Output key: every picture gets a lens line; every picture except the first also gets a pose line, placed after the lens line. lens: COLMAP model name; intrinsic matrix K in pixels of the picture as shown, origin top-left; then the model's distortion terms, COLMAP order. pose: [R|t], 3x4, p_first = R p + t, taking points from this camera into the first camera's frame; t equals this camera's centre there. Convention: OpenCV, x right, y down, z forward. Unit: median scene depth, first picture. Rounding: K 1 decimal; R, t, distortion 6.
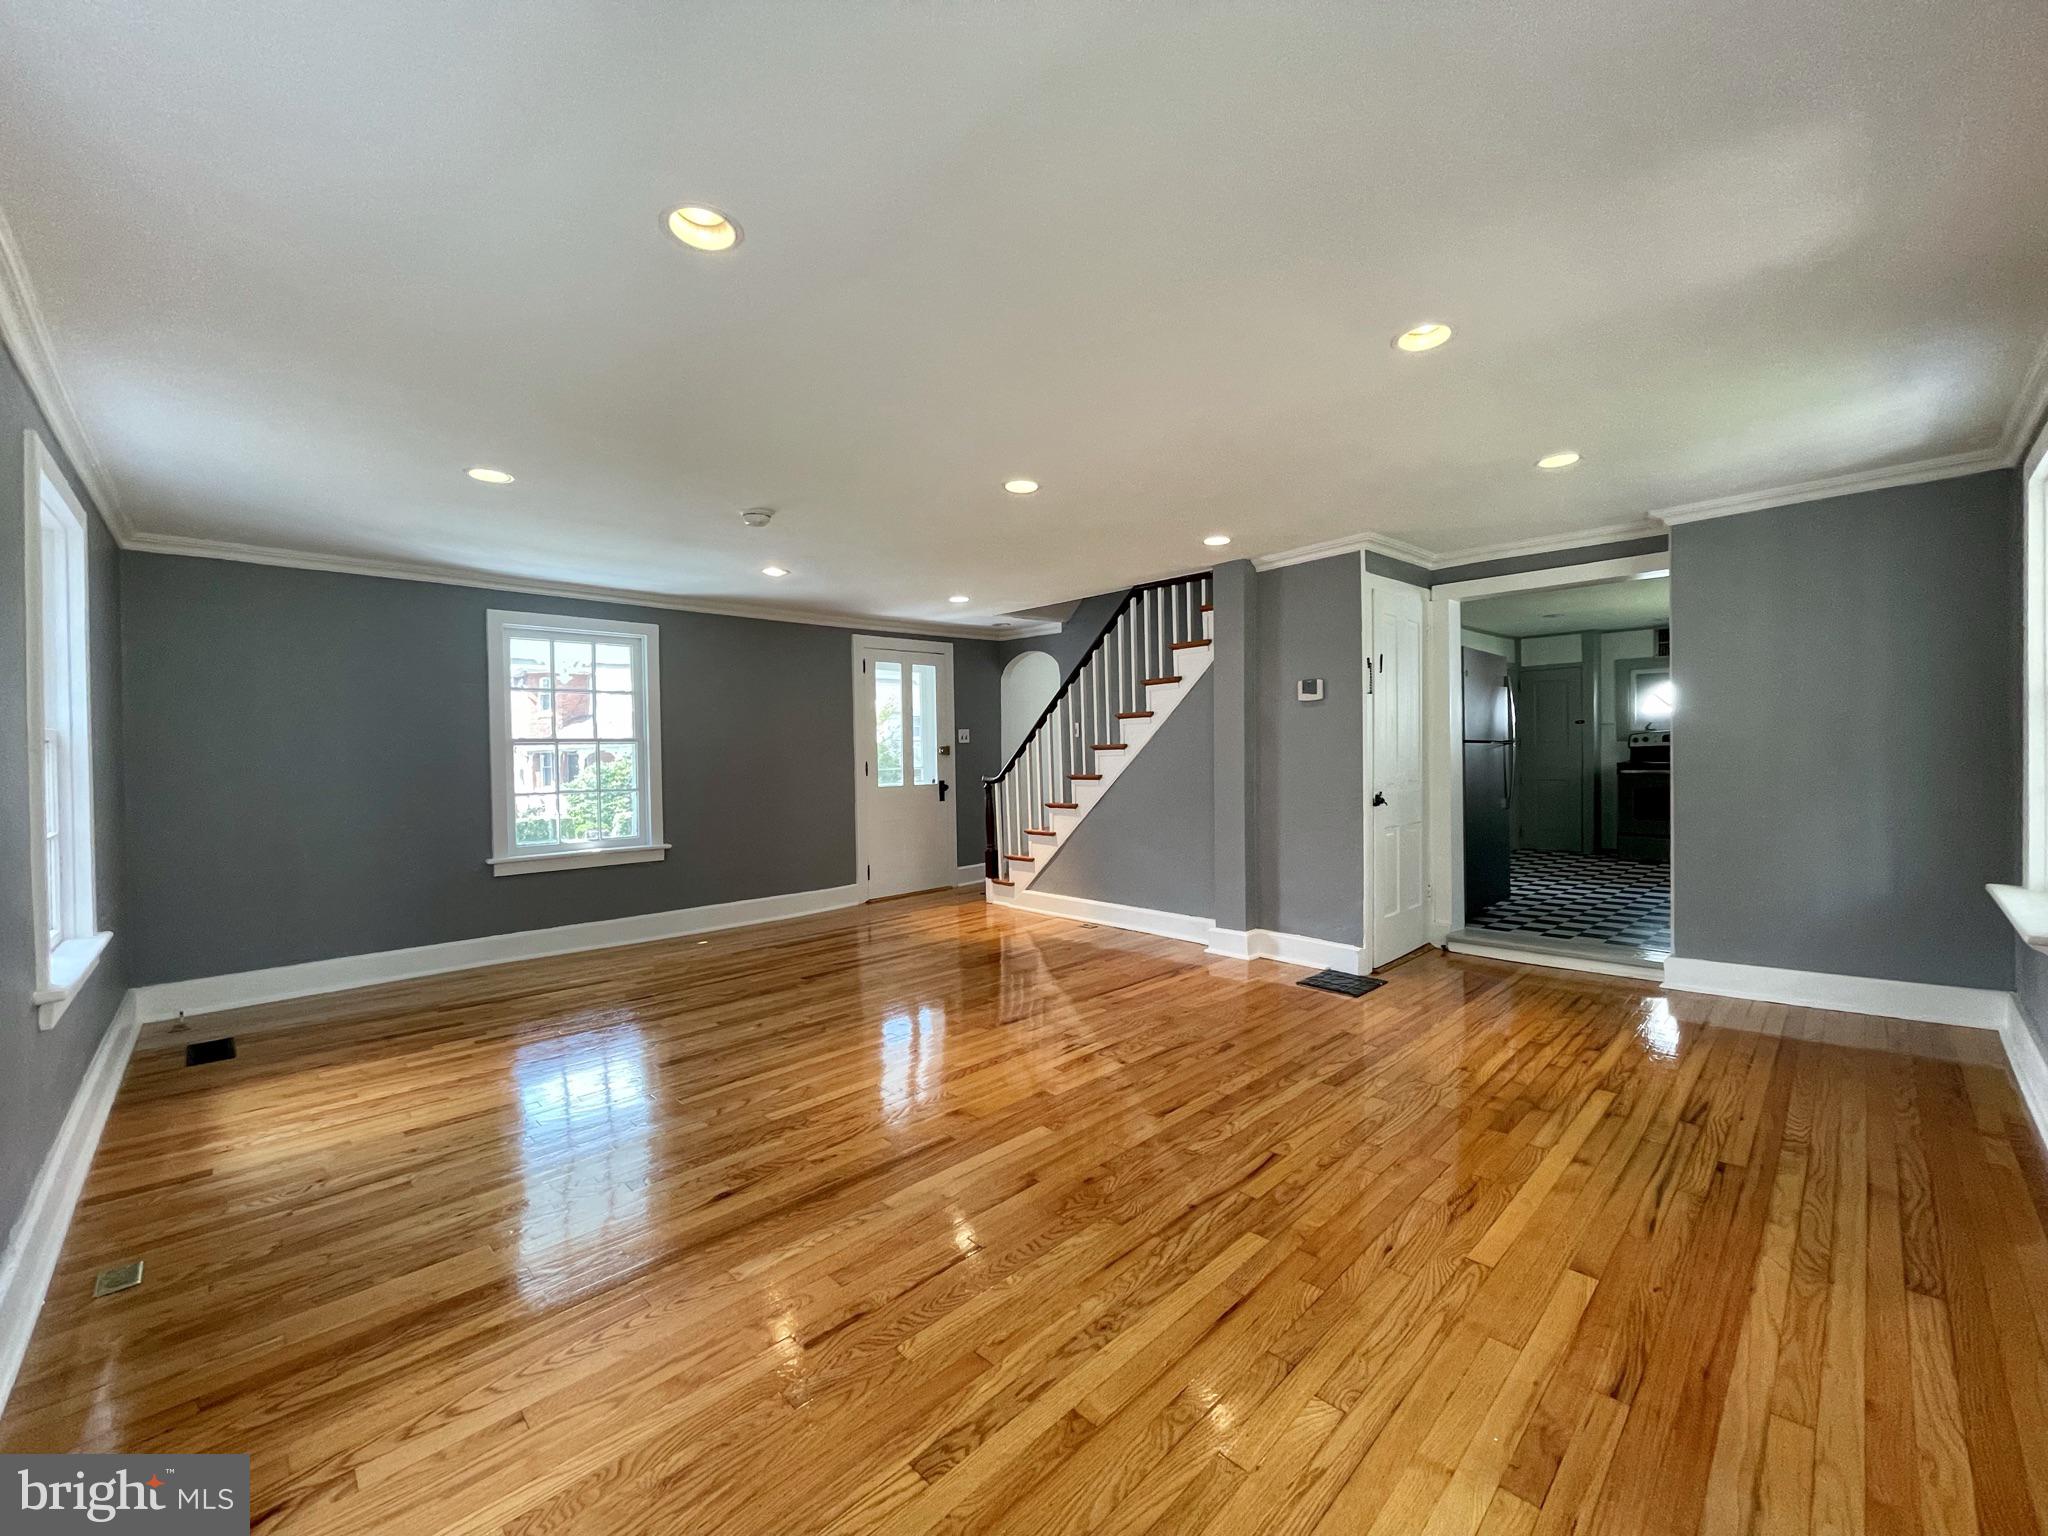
lens RADIAL K [[823.5, 0, 1025.9], [0, 823.5, 761.8], [0, 0, 1]] dist [0.003704, 0.000569]
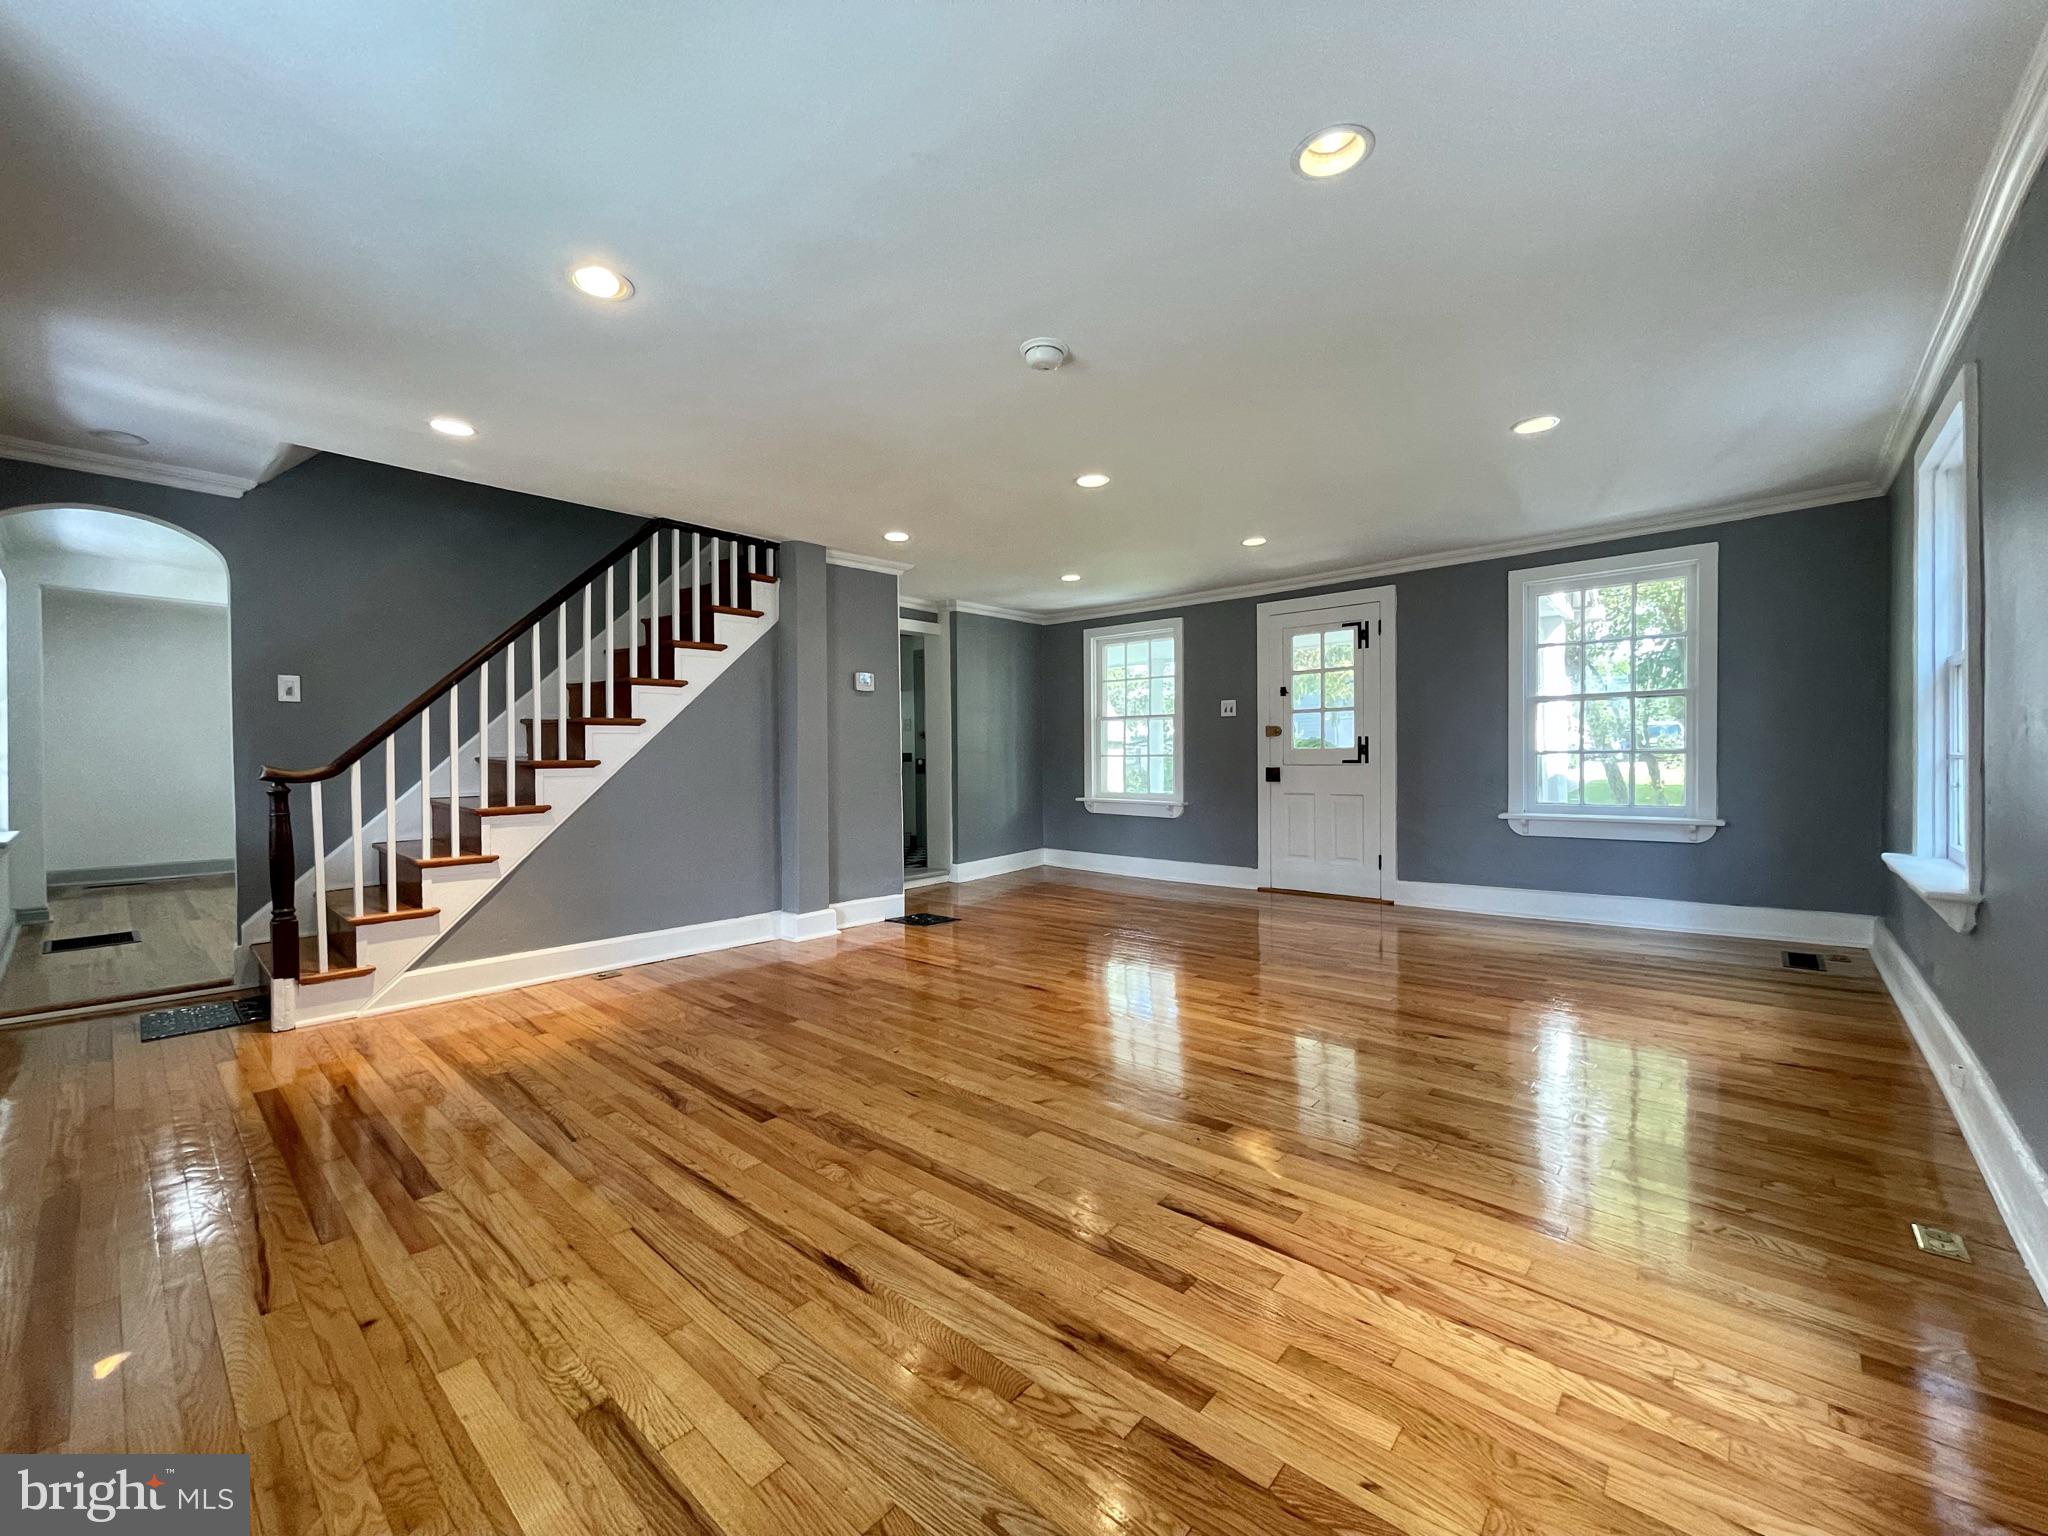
lens RADIAL K [[823.5, 0, 1027.5], [0, 823.5, 764.5], [0, 0, 1]] dist [0.003704, 0.000569]
pose [[-0.068419, 0.008443, 0.997621, -0.755755], [0.022473, 0.999723, -0.006919, 0.038382], [-0.997404, 0.021947, -0.068589, 0.800169]]
